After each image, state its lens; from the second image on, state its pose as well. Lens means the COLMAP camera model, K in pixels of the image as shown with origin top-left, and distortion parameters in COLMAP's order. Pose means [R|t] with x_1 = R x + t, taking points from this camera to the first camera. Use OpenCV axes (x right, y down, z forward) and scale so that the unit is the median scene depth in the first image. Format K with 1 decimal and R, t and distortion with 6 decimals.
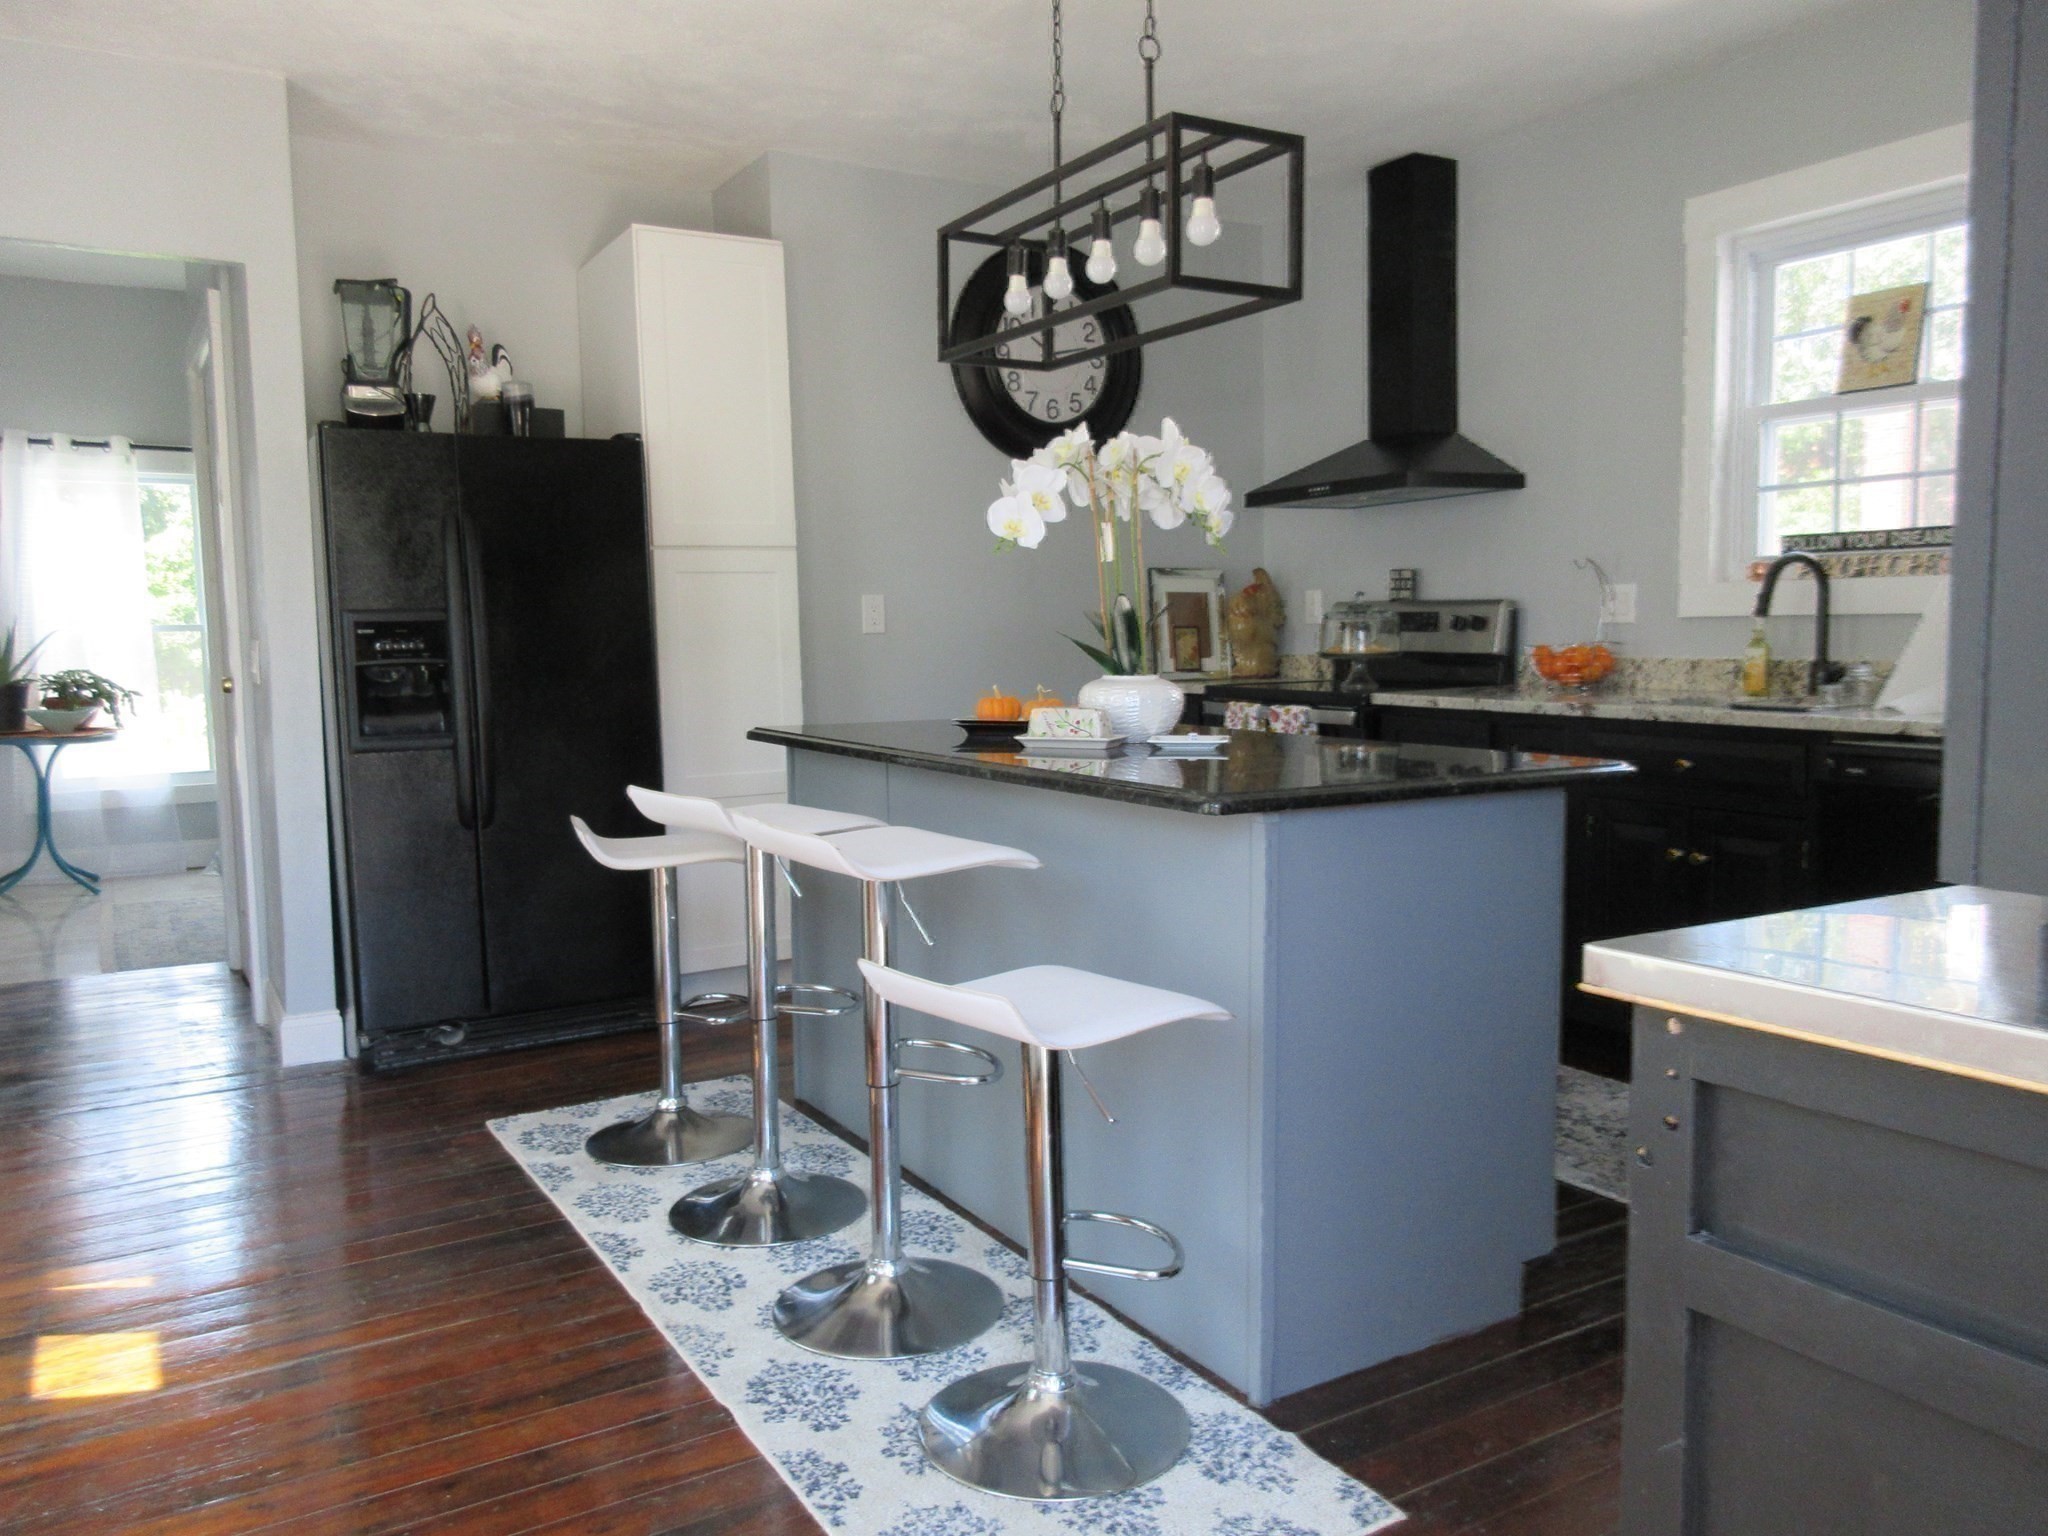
lens RADIAL K [[1525.3, 0, 1024.0], [0, 1525.3, 768.0], [0, 0, 1]] dist [0.004195, -0.000094]
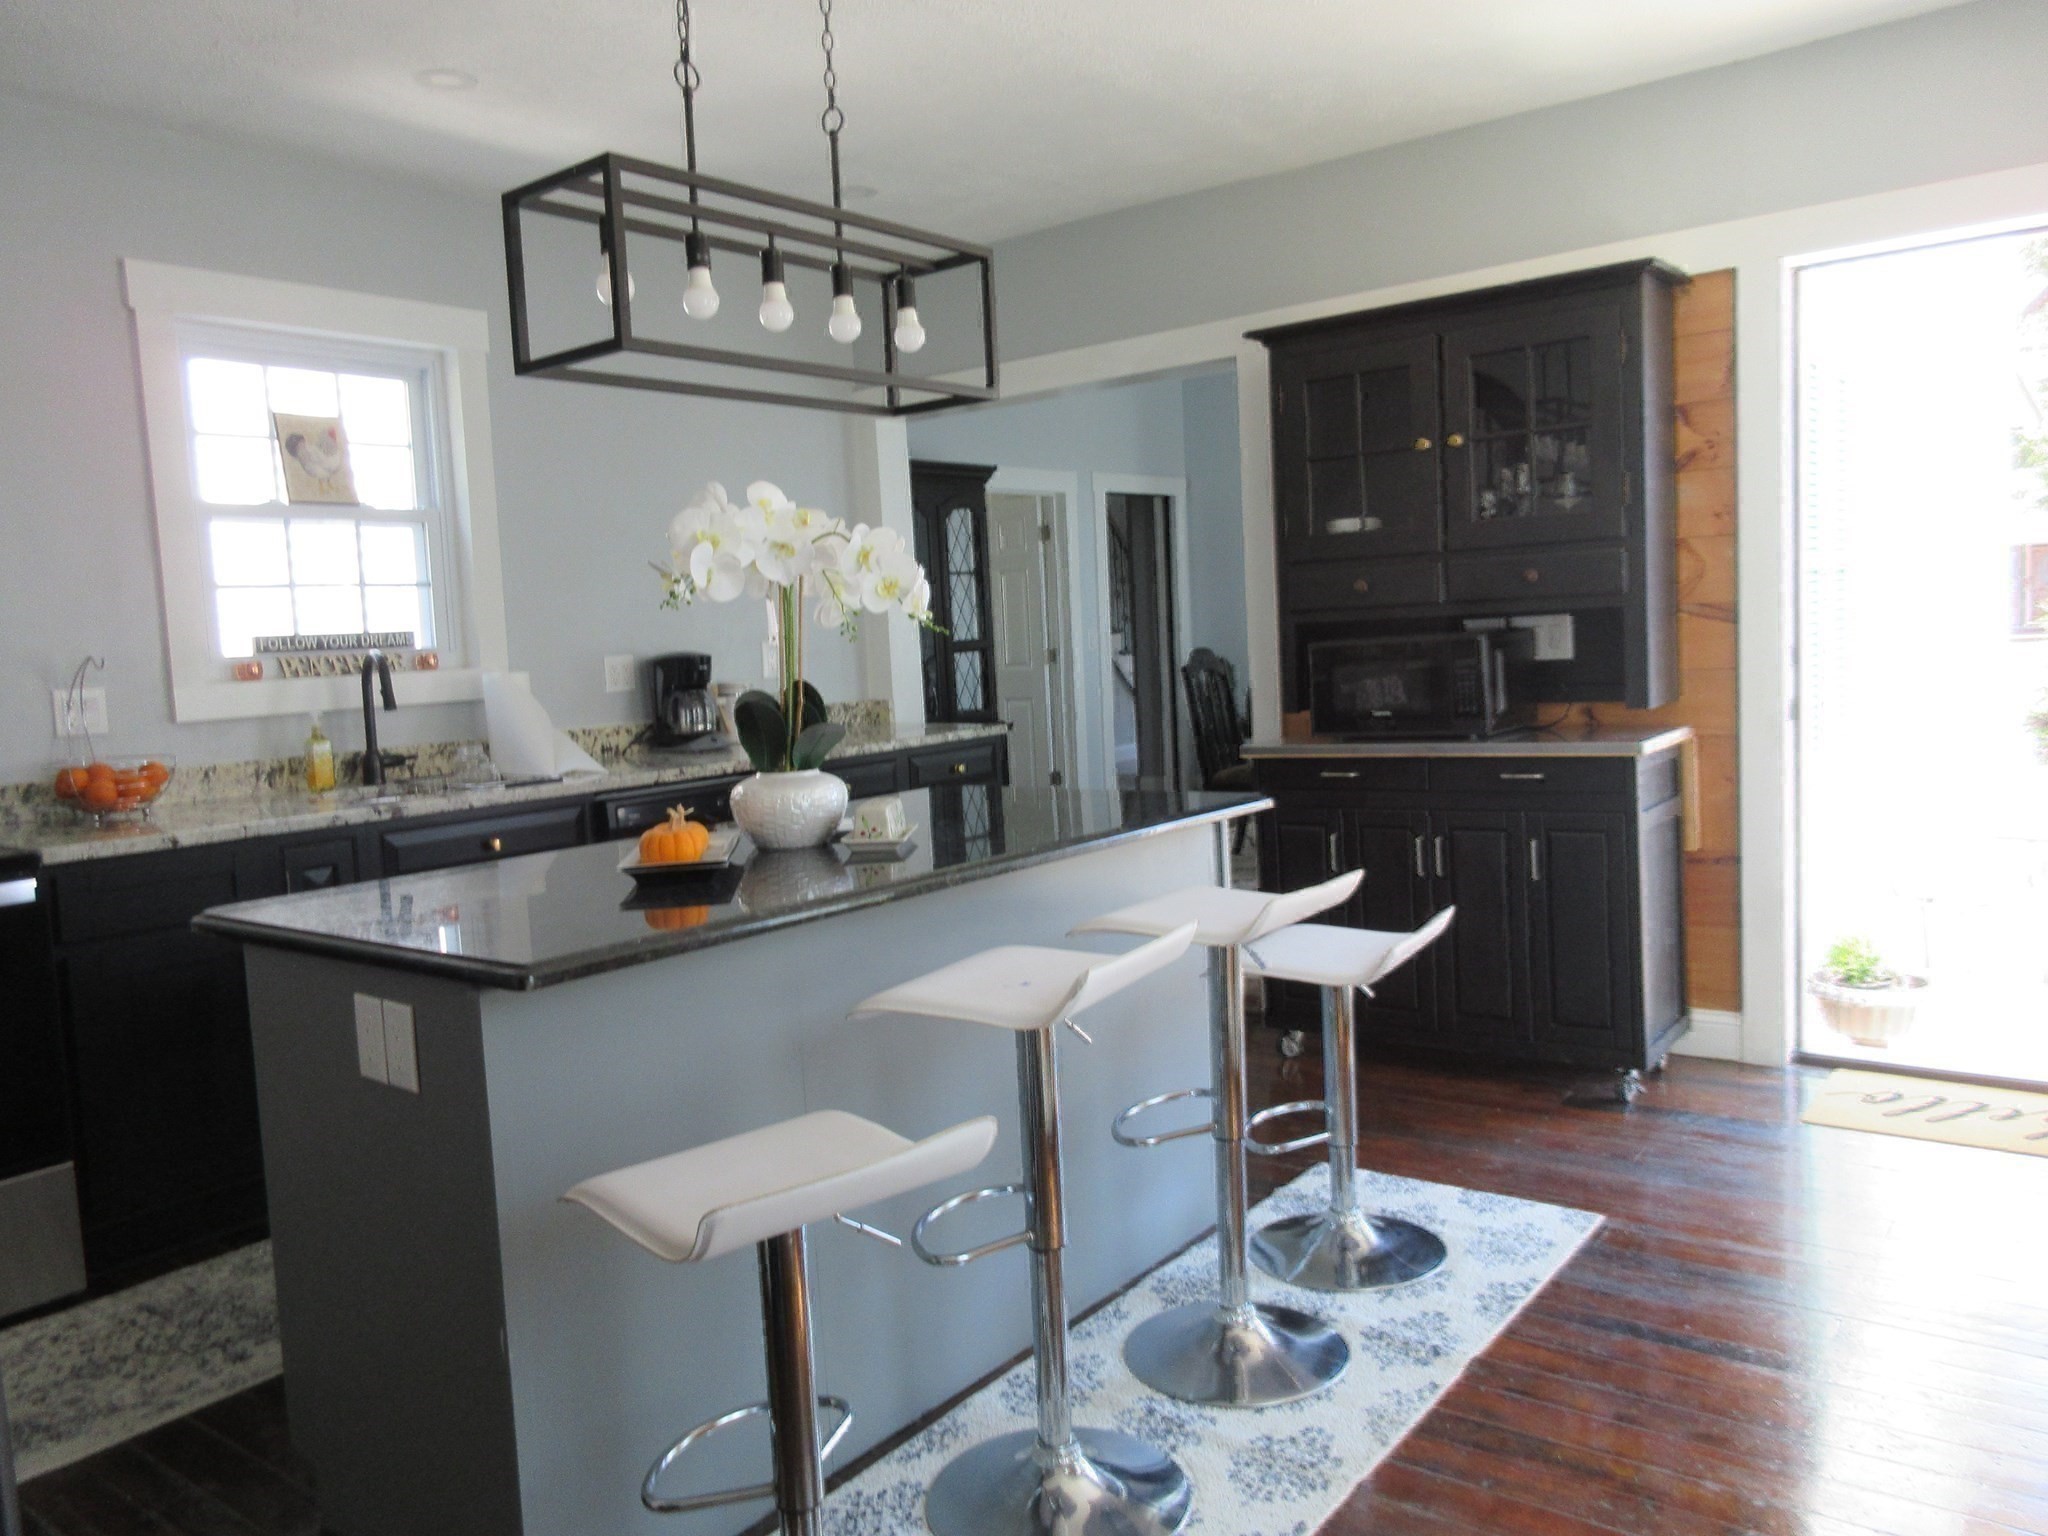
lens RADIAL K [[1525.3, 0, 1024.0], [0, 1525.3, 768.0], [0, 0, 1]] dist [0.004195, -0.000094]
pose [[-0.359663, -0.052702, 0.931593, -0.631750], [0.136658, 0.984662, 0.108464, -0.109073], [-0.923021, 0.166320, -0.346944, 0.917965]]
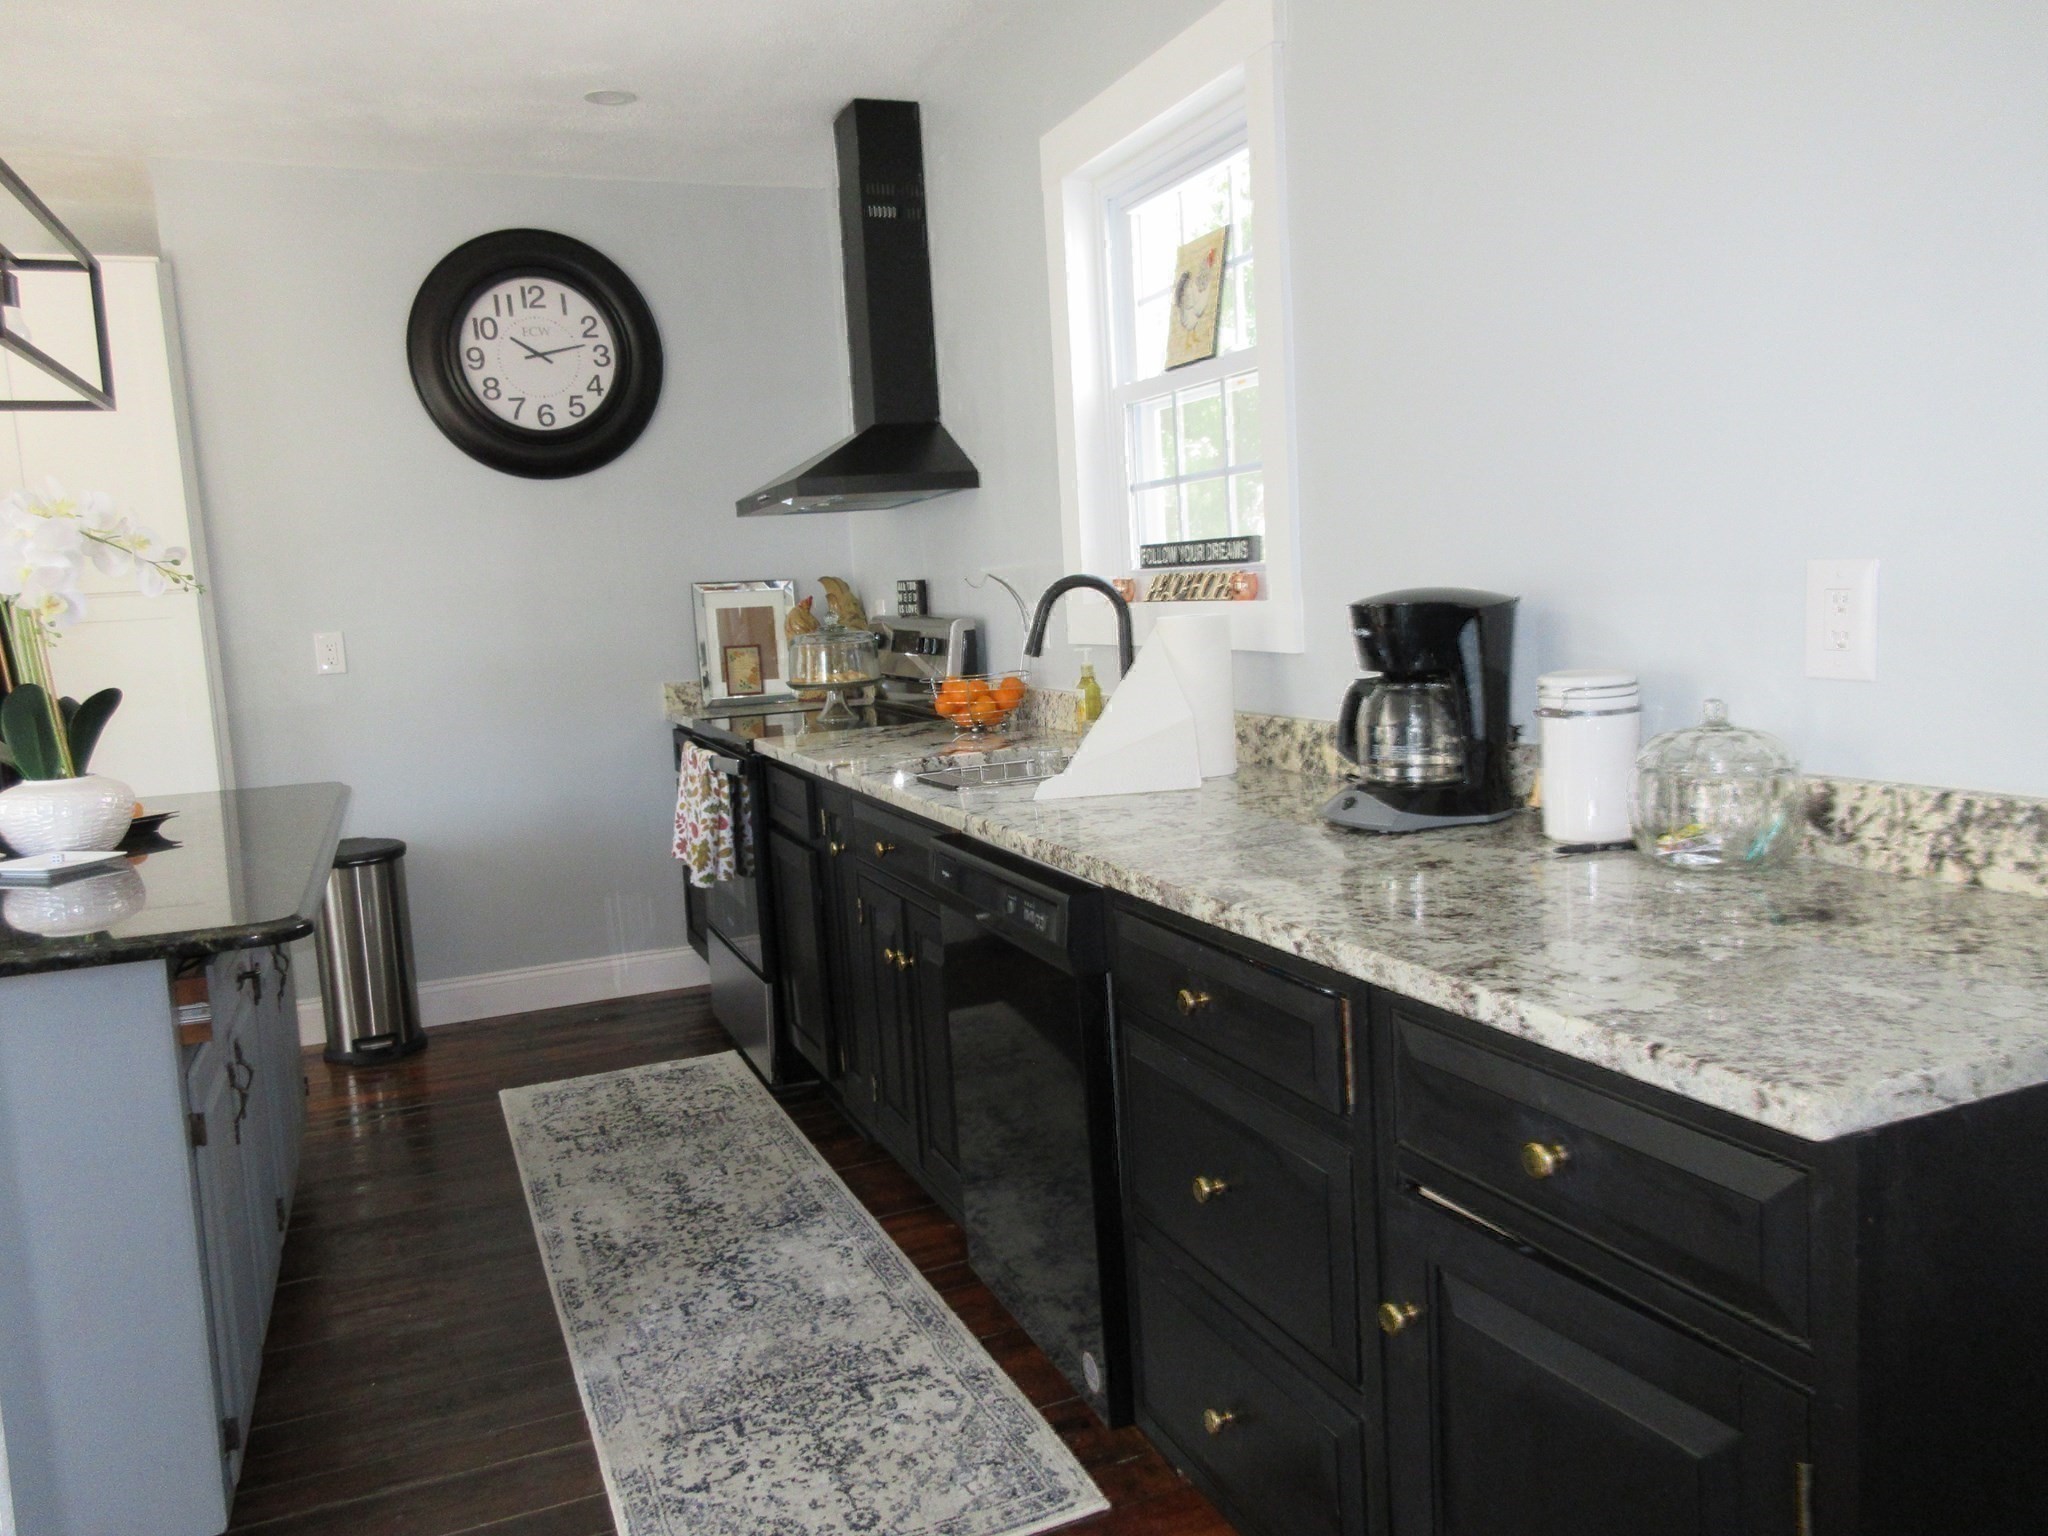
lens RADIAL K [[1525.3, 0, 1024.0], [0, 1525.3, 768.0], [0, 0, 1]] dist [0.004195, -0.000094]
pose [[0.987881, -0.019570, -0.153971, 0.570897], [0.024589, 0.999224, 0.030761, -0.061577], [0.153250, -0.034174, 0.987596, 0.185217]]
